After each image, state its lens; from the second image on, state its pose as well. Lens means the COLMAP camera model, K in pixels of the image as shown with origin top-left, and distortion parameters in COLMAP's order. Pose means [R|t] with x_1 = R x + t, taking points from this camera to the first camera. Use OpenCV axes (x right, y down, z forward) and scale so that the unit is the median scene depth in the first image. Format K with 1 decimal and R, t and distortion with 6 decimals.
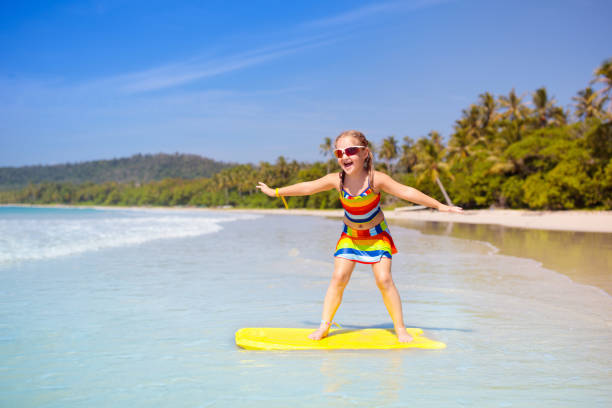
lens RADIAL K [[717.2, 0, 306.4], [0, 717.2, 176.0], [0, 0, 1]] dist [0.002447, -0.017627]
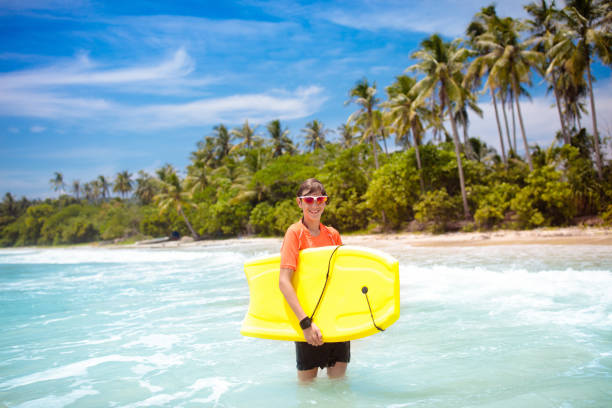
lens RADIAL K [[602.4, 0, 298.4], [0, 602.4, 204.3], [0, 0, 1]] dist [0.003717, 0.001393]
pose [[0.918239, -0.036248, 0.394363, 0.007685], [0.038457, 0.999258, 0.002304, 0.001354], [-0.394154, 0.013050, 0.918952, 0.186532]]
